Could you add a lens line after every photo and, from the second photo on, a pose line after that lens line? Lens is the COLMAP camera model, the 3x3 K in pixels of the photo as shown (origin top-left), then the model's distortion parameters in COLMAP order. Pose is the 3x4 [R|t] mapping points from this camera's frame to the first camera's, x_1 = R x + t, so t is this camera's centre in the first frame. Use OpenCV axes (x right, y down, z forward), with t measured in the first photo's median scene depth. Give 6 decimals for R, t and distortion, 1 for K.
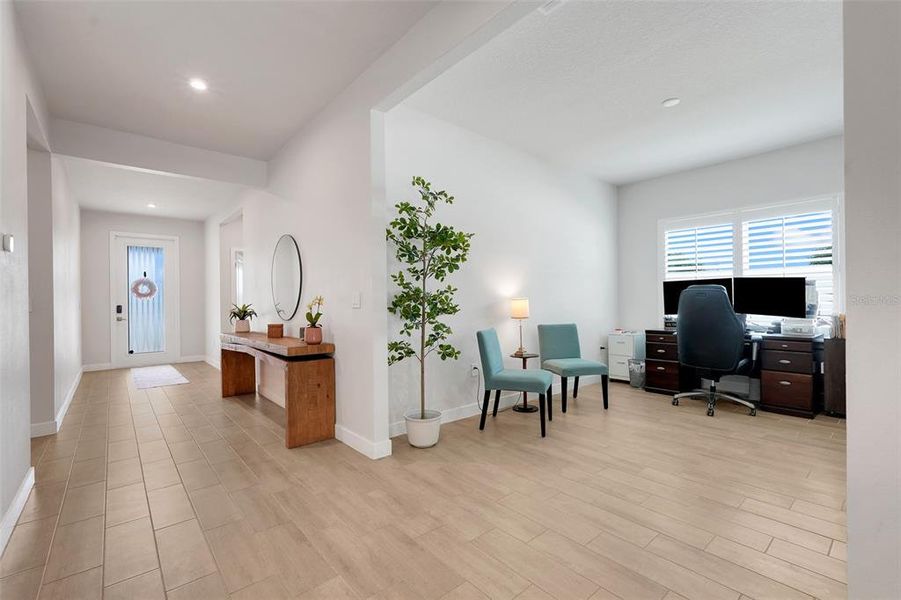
lens RADIAL K [[396.4, 0, 450.1], [0, 396.4, 295.7], [0, 0, 1]] dist [-0.004213, 0.000094]
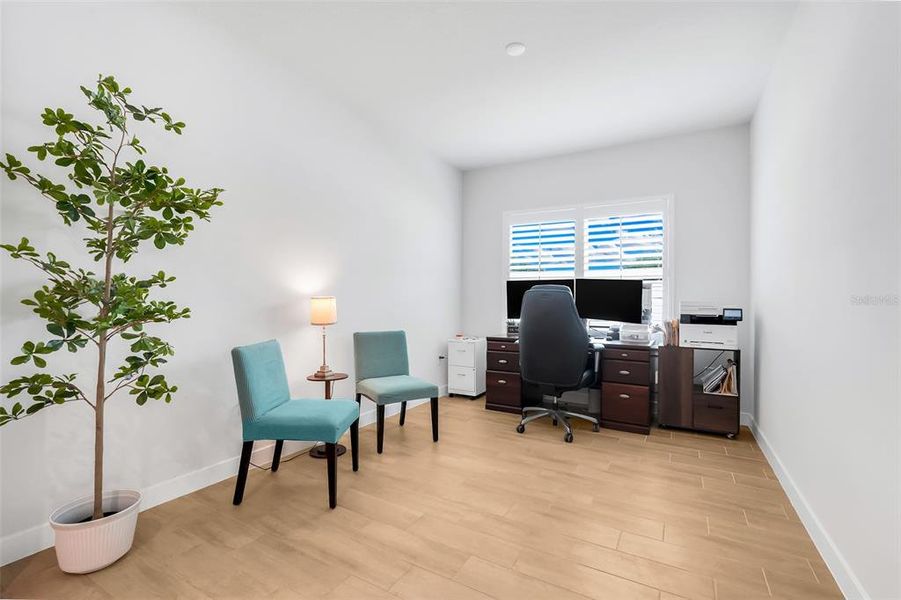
lens RADIAL K [[399.5, 0, 442.6], [0, 399.5, 286.6], [0, 0, 1]] dist [-0.022619, 0.000076]
pose [[0.948964, 0.027040, 0.314224, 0.158585], [-0.020905, 0.999520, -0.022878, 0.000208], [-0.314692, 0.015142, 0.949073, 0.259730]]
